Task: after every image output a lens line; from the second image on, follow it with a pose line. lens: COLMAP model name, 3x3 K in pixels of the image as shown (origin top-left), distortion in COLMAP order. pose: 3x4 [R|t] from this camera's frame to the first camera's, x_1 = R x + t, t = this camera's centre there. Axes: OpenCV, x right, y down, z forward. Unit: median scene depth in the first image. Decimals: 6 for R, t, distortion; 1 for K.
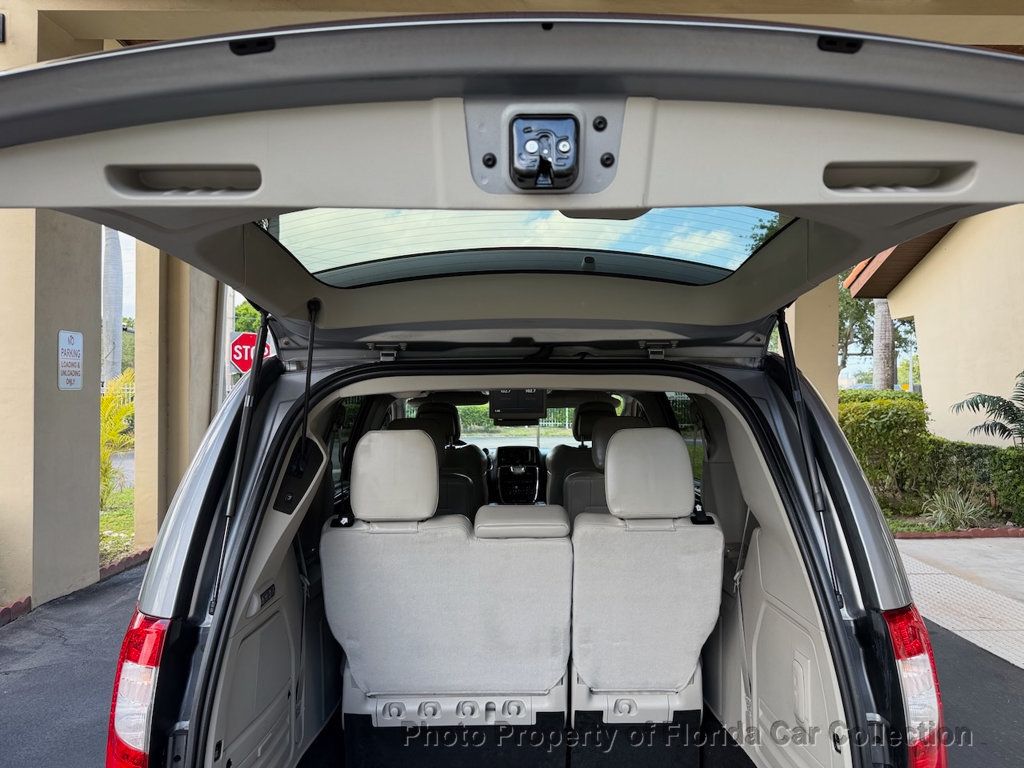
lens RADIAL K [[726.1, 0, 516.7], [0, 726.1, 390.4], [0, 0, 1]] dist [0.031854, -0.035373]
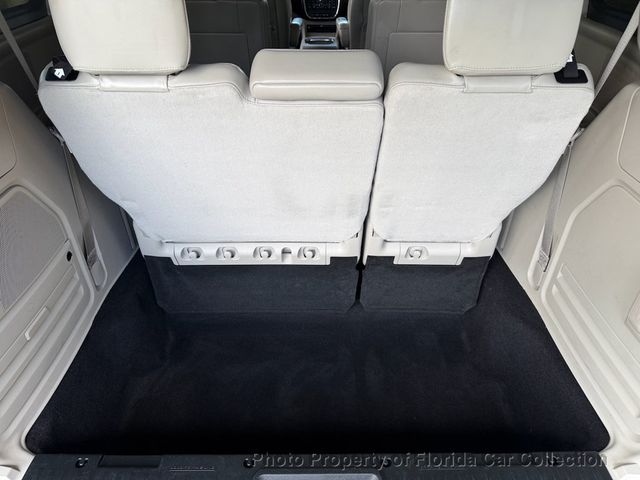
lens RADIAL K [[453.8, 0, 319.0], [0, 453.8, 241.1], [0, 0, 1]] dist [0.031854, -0.035373]
pose [[0.999884, 0.015069, -0.002331, 0.013190], [-0.010812, 0.808420, 0.588506, 0.048986], [0.010753, -0.588413, 0.808489, 0.545553]]
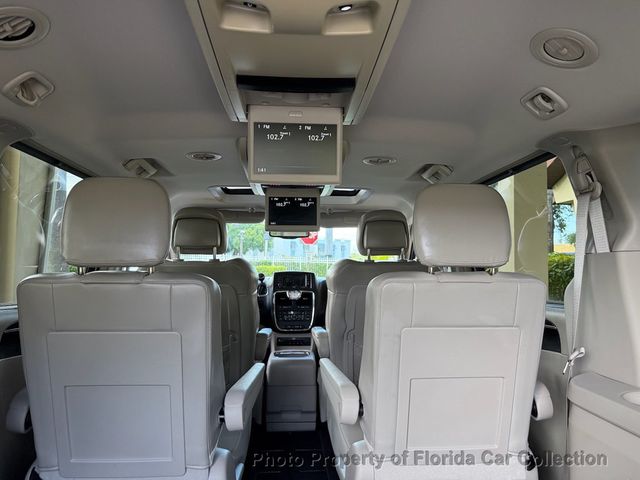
lens RADIAL K [[453.8, 0, 324.4], [0, 453.8, 237.9], [0, 0, 1]] dist [0.031854, -0.035373]
pose [[0.997562, 0.016674, 0.067765, 0.000256], [-0.013042, 0.998472, -0.053695, 0.153433], [-0.068557, 0.052680, 0.996255, 0.899914]]
